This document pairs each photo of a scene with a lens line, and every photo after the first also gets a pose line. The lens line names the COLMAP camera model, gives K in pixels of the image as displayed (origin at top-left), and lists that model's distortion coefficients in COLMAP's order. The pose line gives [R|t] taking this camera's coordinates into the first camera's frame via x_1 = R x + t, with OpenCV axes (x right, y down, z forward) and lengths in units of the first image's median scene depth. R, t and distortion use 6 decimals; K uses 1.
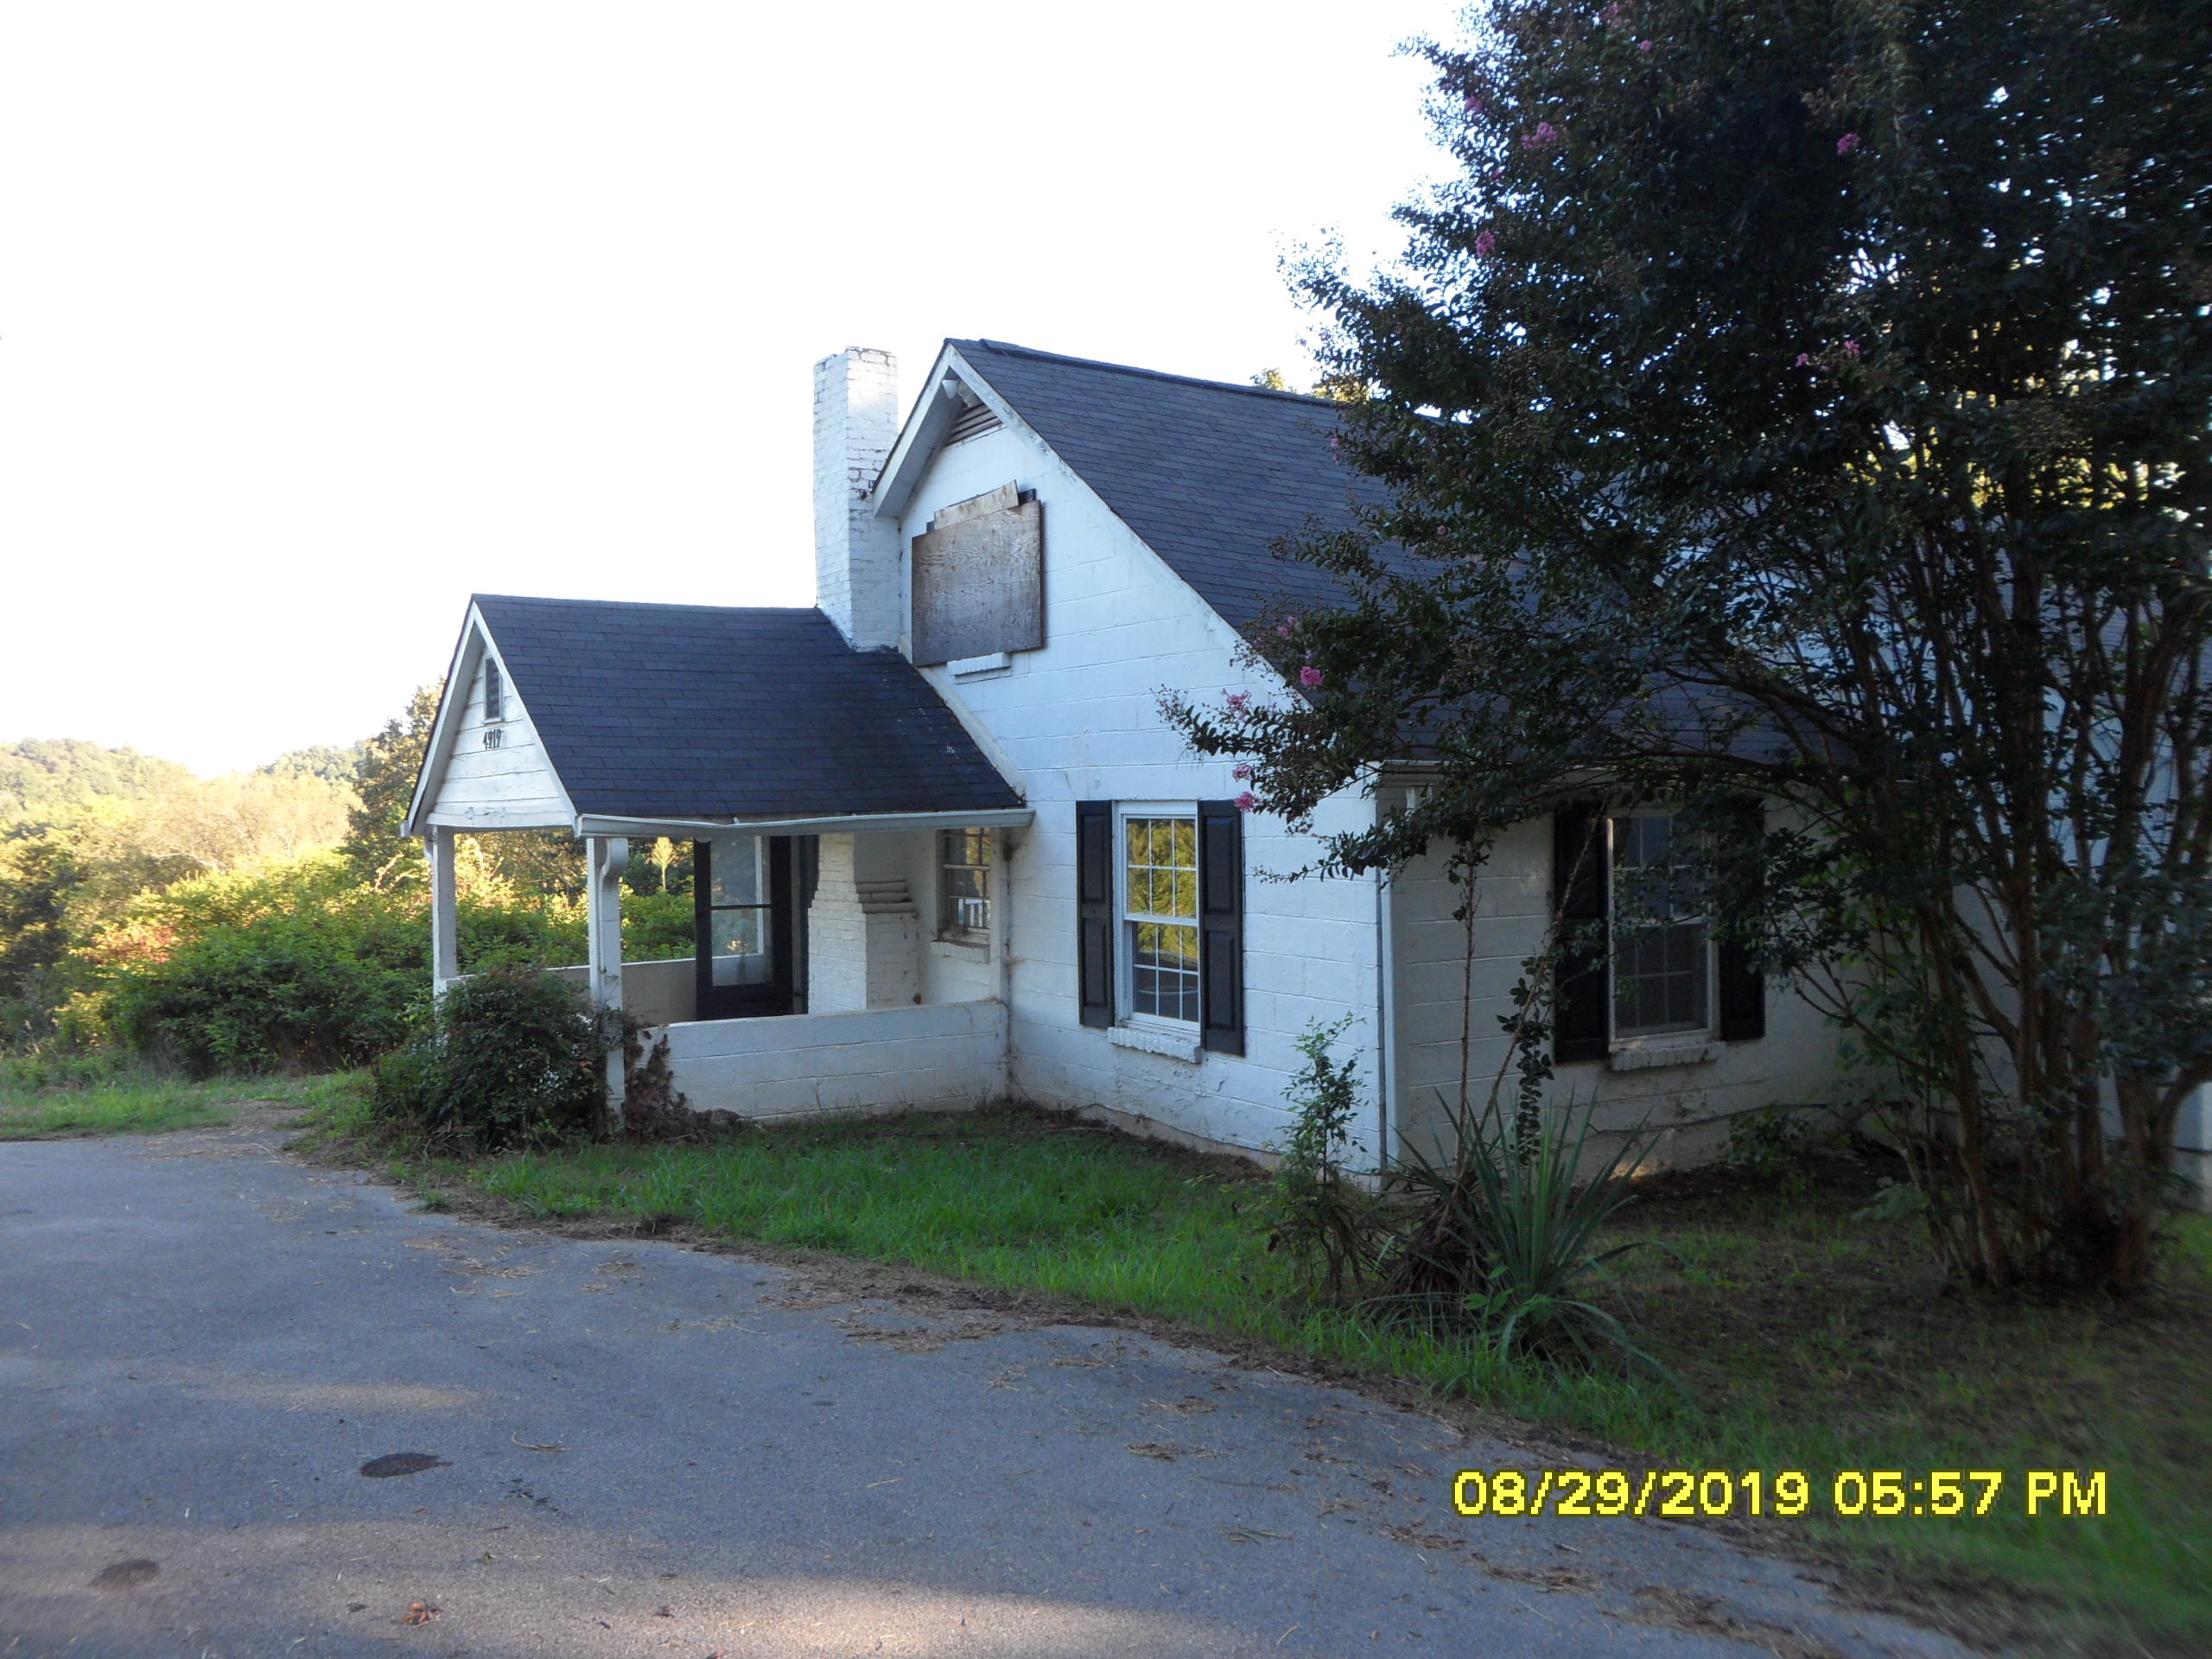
lens RADIAL K [[1809.9, 0, 1106.0], [0, 1809.9, 829.5], [0, 0, 1]] dist [-0.005794, 0.001188]
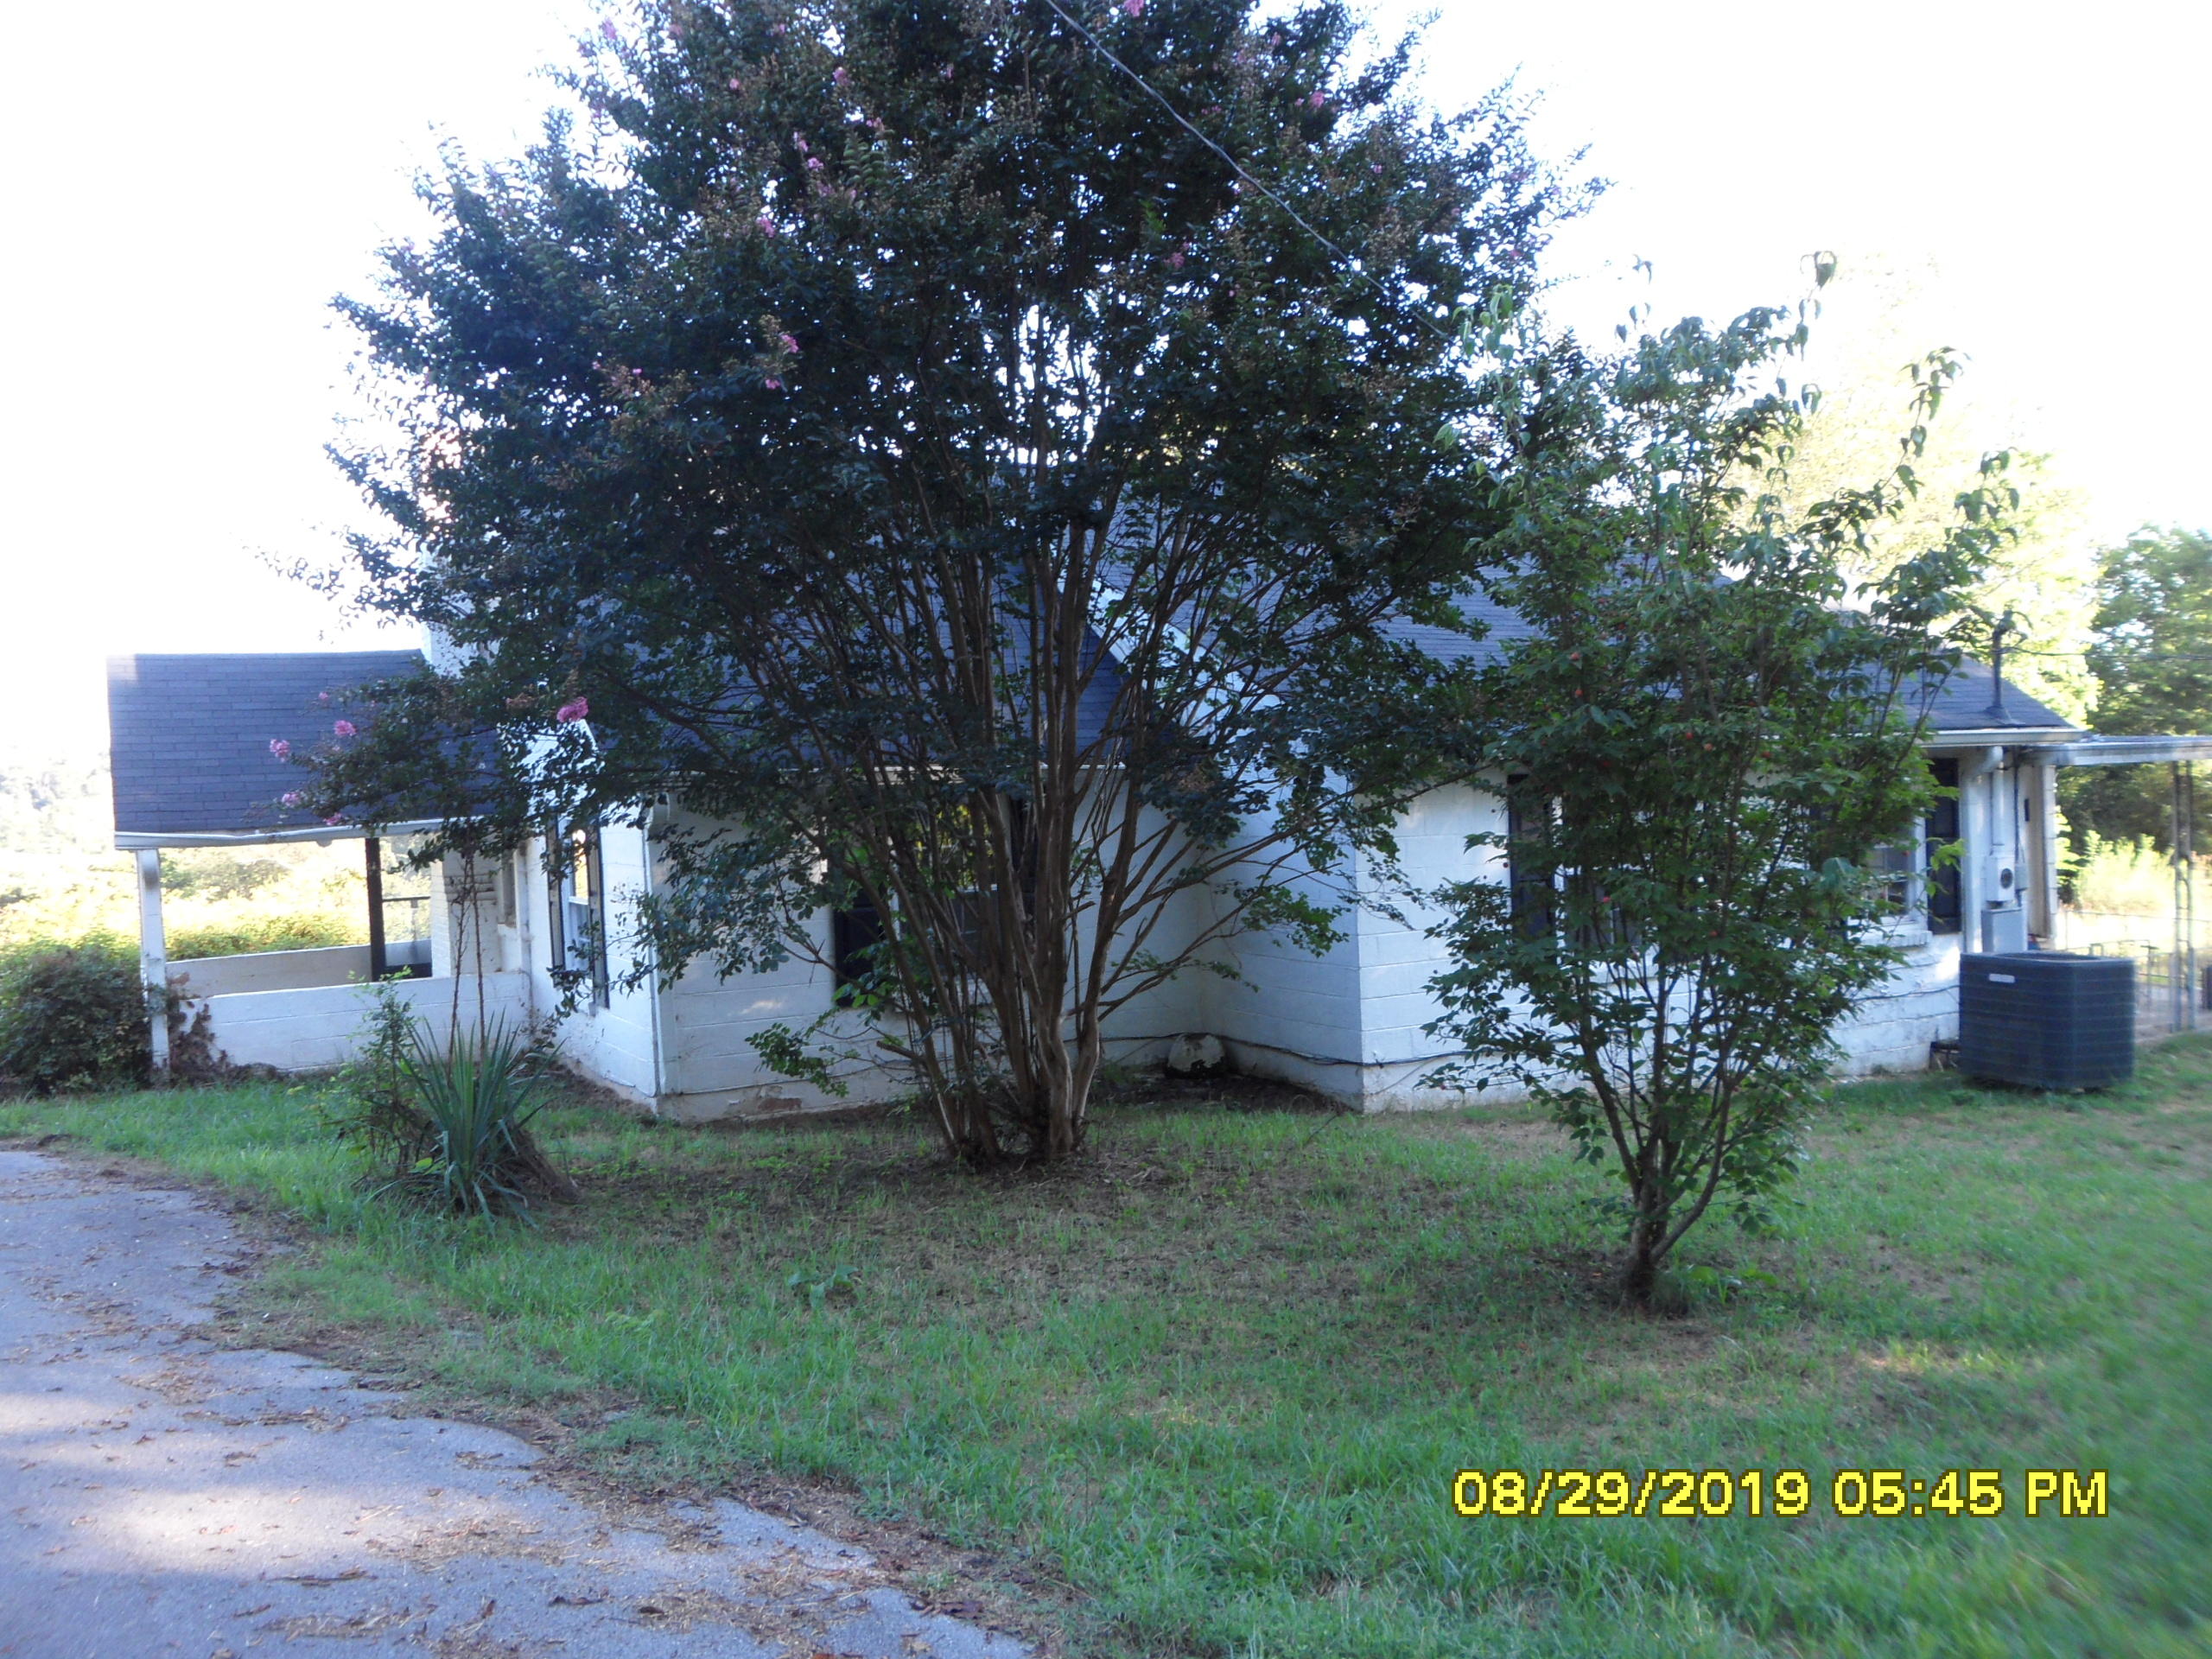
lens RADIAL K [[1826.7, 0, 1105.8], [0, 1826.7, 814.9], [0, 0, 1]] dist [-0.023145, 0.026920]
pose [[0.996947, -0.033857, -0.070355, 0.432983], [0.034261, 0.999403, 0.004551, -0.002410], [0.070159, -0.006947, 0.997512, -0.199760]]
